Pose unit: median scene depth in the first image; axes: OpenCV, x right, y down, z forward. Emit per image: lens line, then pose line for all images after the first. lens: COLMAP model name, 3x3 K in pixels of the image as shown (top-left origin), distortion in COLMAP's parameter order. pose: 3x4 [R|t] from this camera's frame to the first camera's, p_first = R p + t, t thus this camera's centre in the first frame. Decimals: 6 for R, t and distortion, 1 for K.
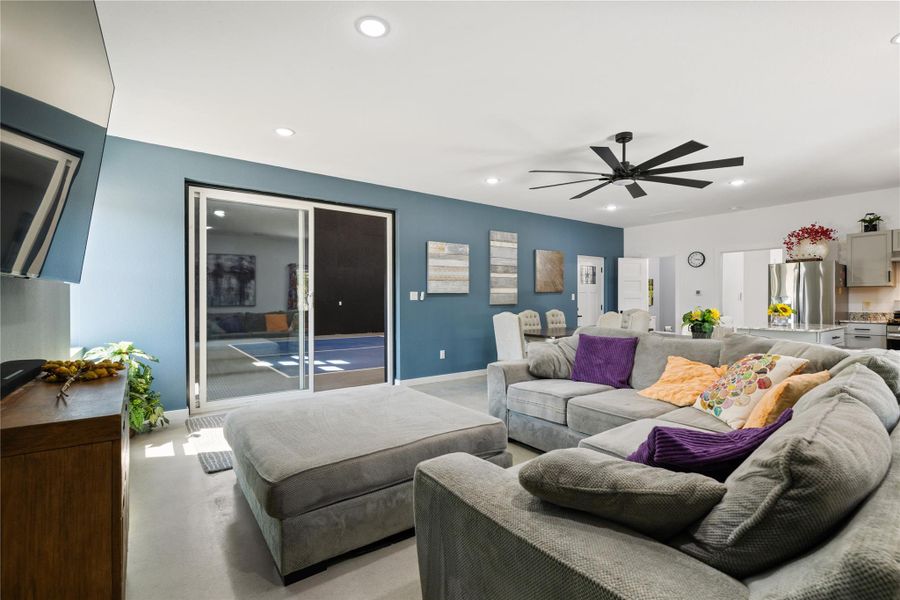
lens RADIAL K [[411.1, 0, 450.0], [0, 411.1, 300.0], [0, 0, 1]] dist [-0.002801, -0.000682]
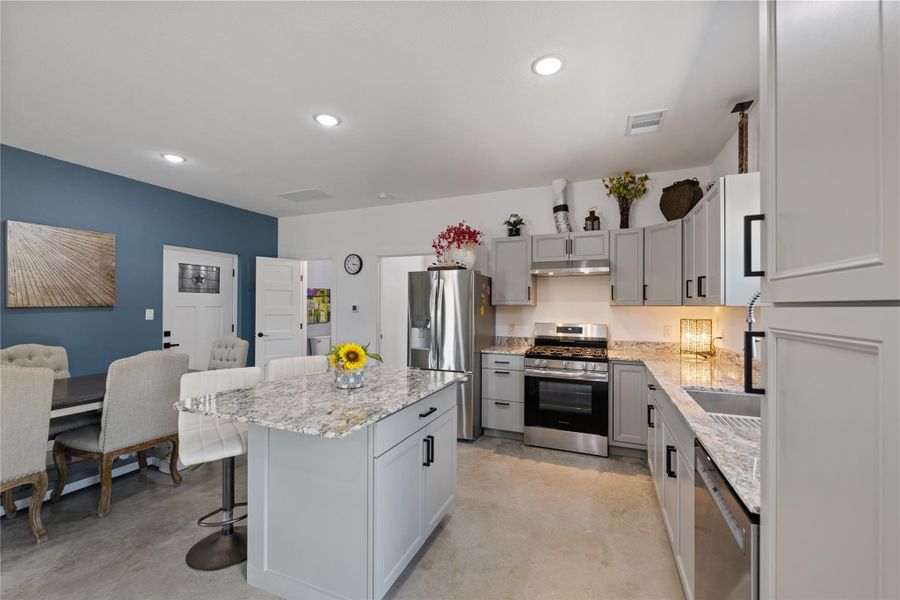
lens RADIAL K [[361.3, 0, 450.2], [0, 361.3, 305.6], [0, 0, 1]] dist [-0.002385, -0.000237]
pose [[0.856873, 0.007039, 0.515479, 0.529928], [-0.006314, 0.999975, -0.003158, -0.027998], [-0.515488, -0.000549, 0.856896, 0.436969]]
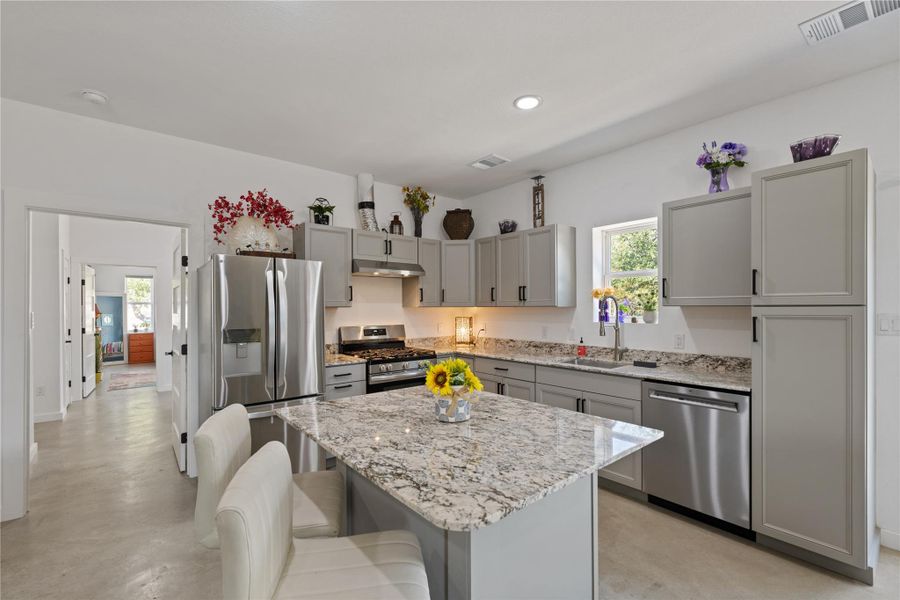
lens RADIAL K [[393.6, 0, 447.3], [0, 393.6, 308.7], [0, 0, 1]] dist [0.000113, 0.000142]
pose [[-0.055978, -0.000431, 0.998432, 0.353164], [0.003809, 0.999993, 0.000645, -0.028314], [-0.998425, 0.003839, -0.055976, 0.795141]]
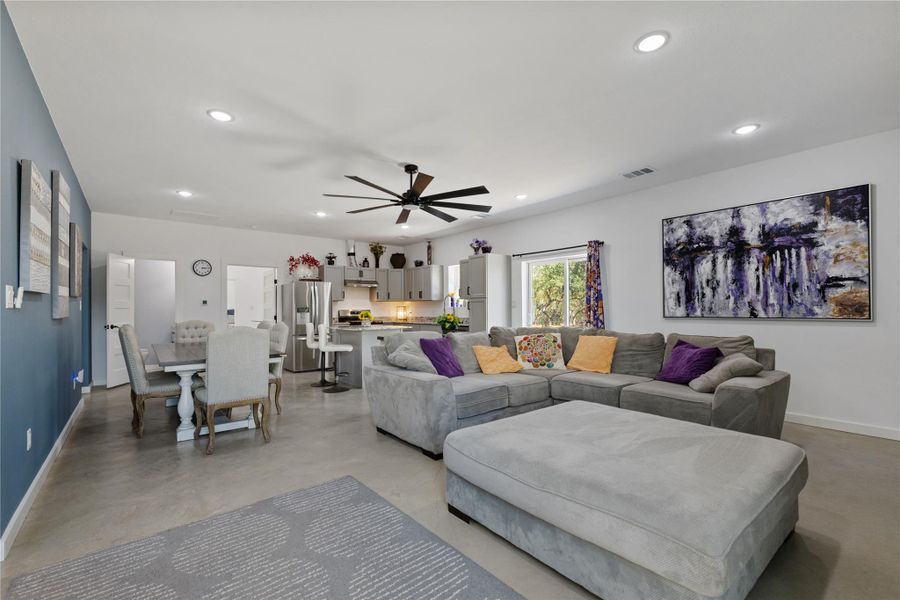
lens RADIAL K [[393.6, 0, 447.3], [0, 393.6, 308.7], [0, 0, 1]] dist [0.000113, 0.000142]
pose [[-0.040930, 0.002114, 0.999160, -0.446667], [0.004818, 0.999987, -0.001918, 0.001982], [-0.999150, 0.004735, -0.040939, 0.598894]]
